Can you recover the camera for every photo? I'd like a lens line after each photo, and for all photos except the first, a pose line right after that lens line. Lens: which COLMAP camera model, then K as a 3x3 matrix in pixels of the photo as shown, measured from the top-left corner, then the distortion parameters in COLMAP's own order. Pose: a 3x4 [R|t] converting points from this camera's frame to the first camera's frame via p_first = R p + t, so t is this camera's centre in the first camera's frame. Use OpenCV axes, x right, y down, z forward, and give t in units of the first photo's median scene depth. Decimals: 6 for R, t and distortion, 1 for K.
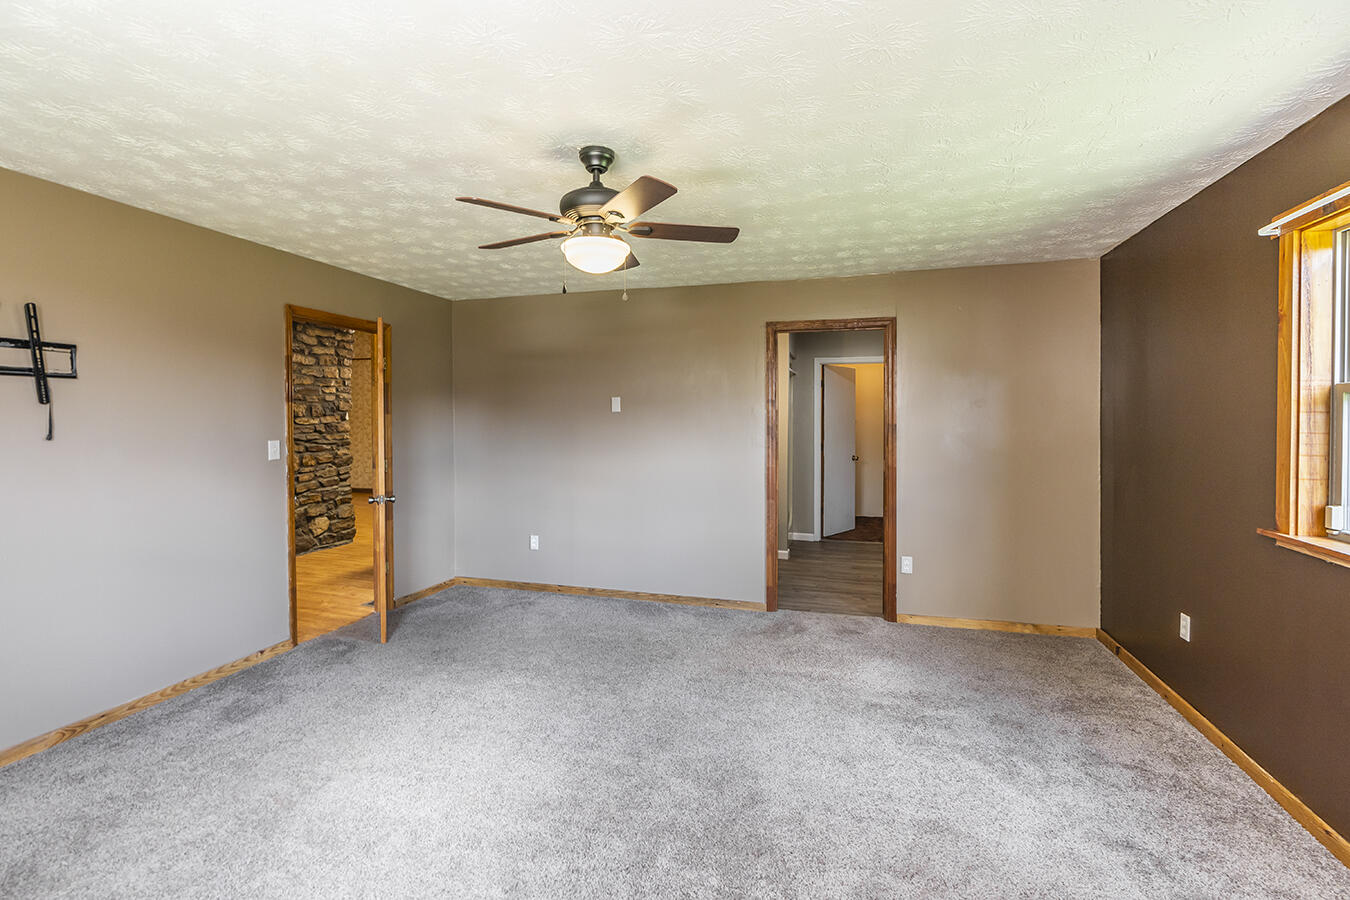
lens RADIAL K [[617.6, 0, 675.0], [0, 617.6, 450.0], [0, 0, 1]] dist [-0.000293, 0.000010]
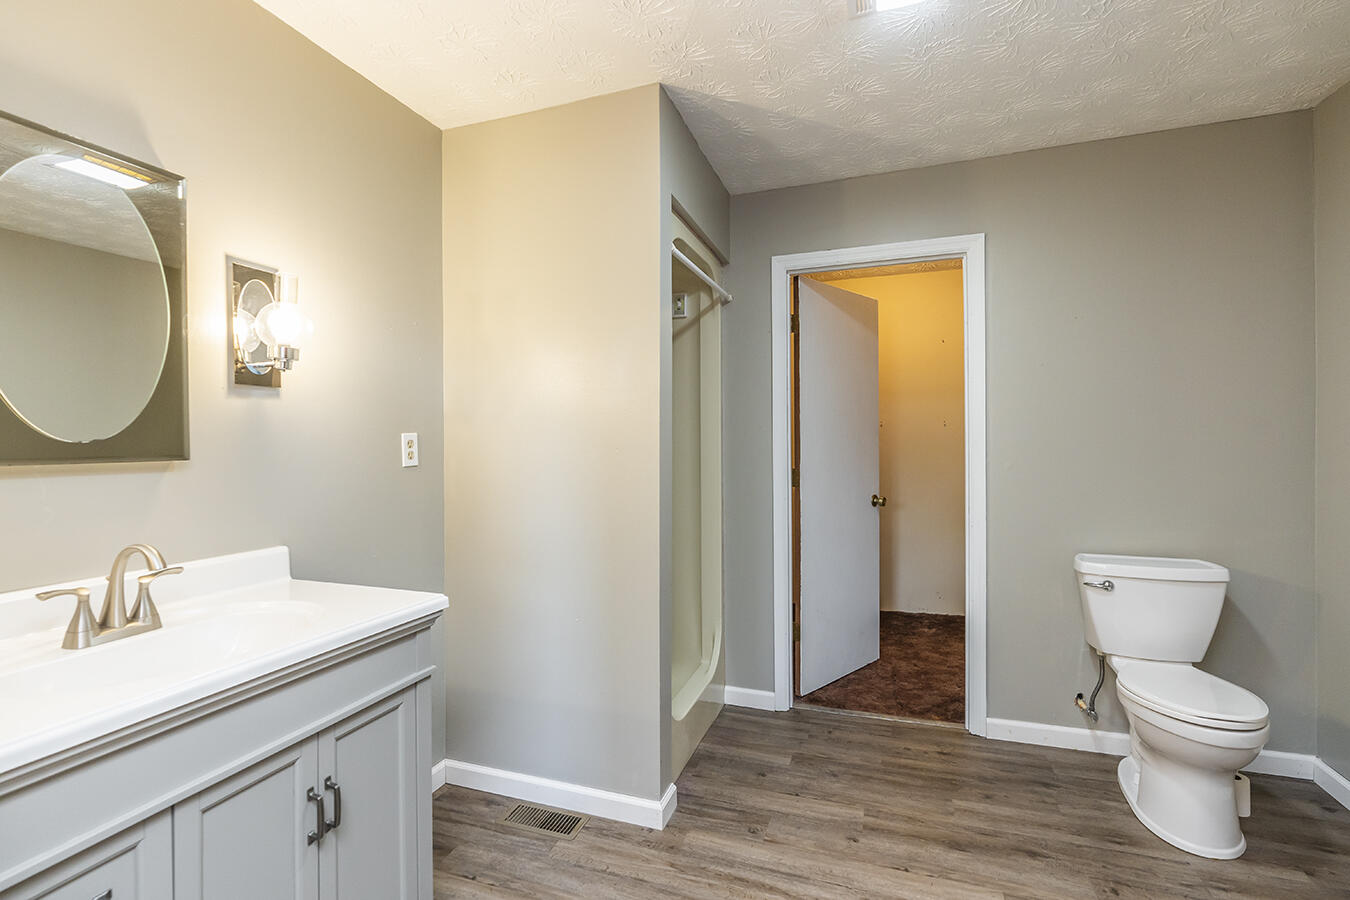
lens RADIAL K [[617.6, 0, 675.0], [0, 617.6, 450.0], [0, 0, 1]] dist [-0.000293, 0.000010]
pose [[0.998055, -0.002968, -0.062277, 0.184668], [0.002020, 0.999881, -0.015269, -0.017181], [0.062314, 0.015114, 0.997942, 0.586260]]
